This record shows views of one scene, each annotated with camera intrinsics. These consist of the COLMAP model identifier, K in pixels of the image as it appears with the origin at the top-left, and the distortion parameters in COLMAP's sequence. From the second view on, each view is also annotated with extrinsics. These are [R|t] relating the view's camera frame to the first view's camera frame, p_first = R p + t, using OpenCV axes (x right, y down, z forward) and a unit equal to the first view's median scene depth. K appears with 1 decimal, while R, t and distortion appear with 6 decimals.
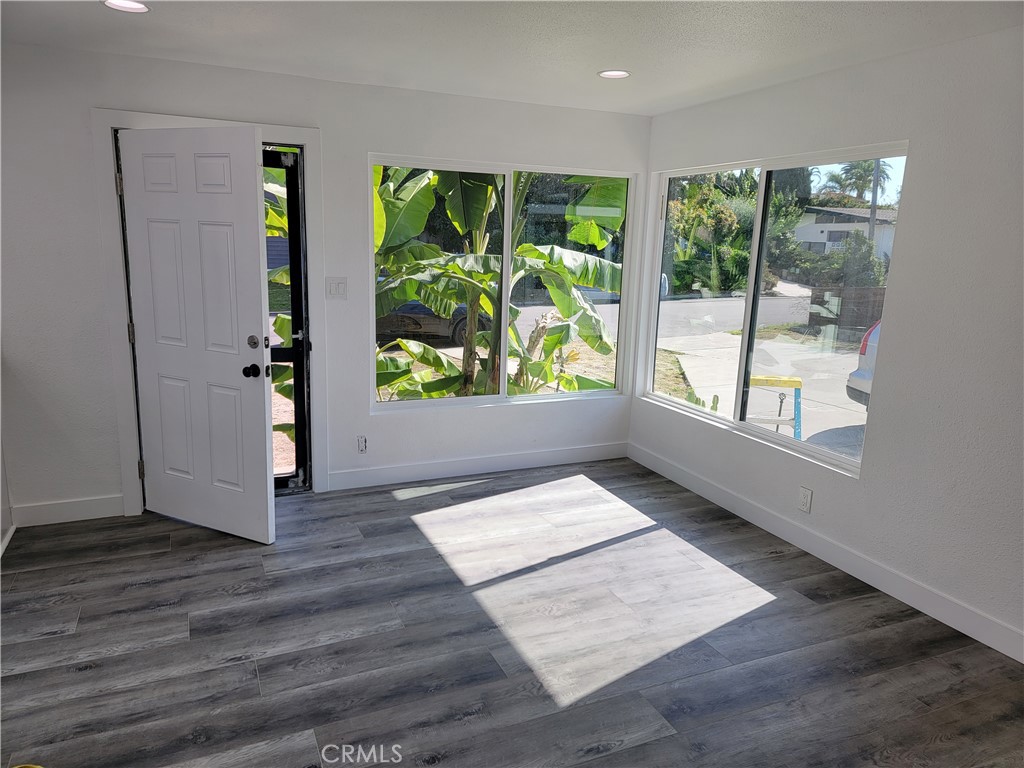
lens RADIAL K [[710.4, 0, 509.6], [0, 710.4, 383.8], [0, 0, 1]] dist [0.047981, -0.010354]
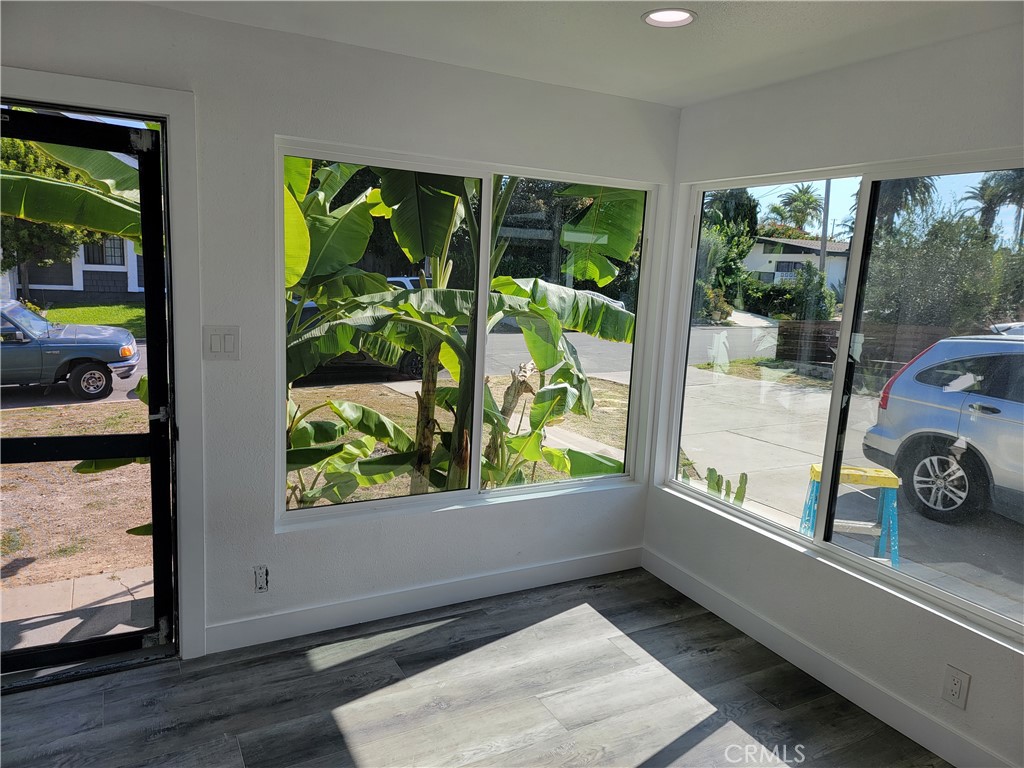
lens RADIAL K [[710.4, 0, 517.2], [0, 710.4, 385.2], [0, 0, 1]] dist [0.047981, -0.010354]
pose [[0.996401, 0.005919, 0.084562, -0.027565], [-0.003438, 0.999560, -0.029451, -0.067640], [-0.084699, 0.029054, 0.995983, 0.291765]]
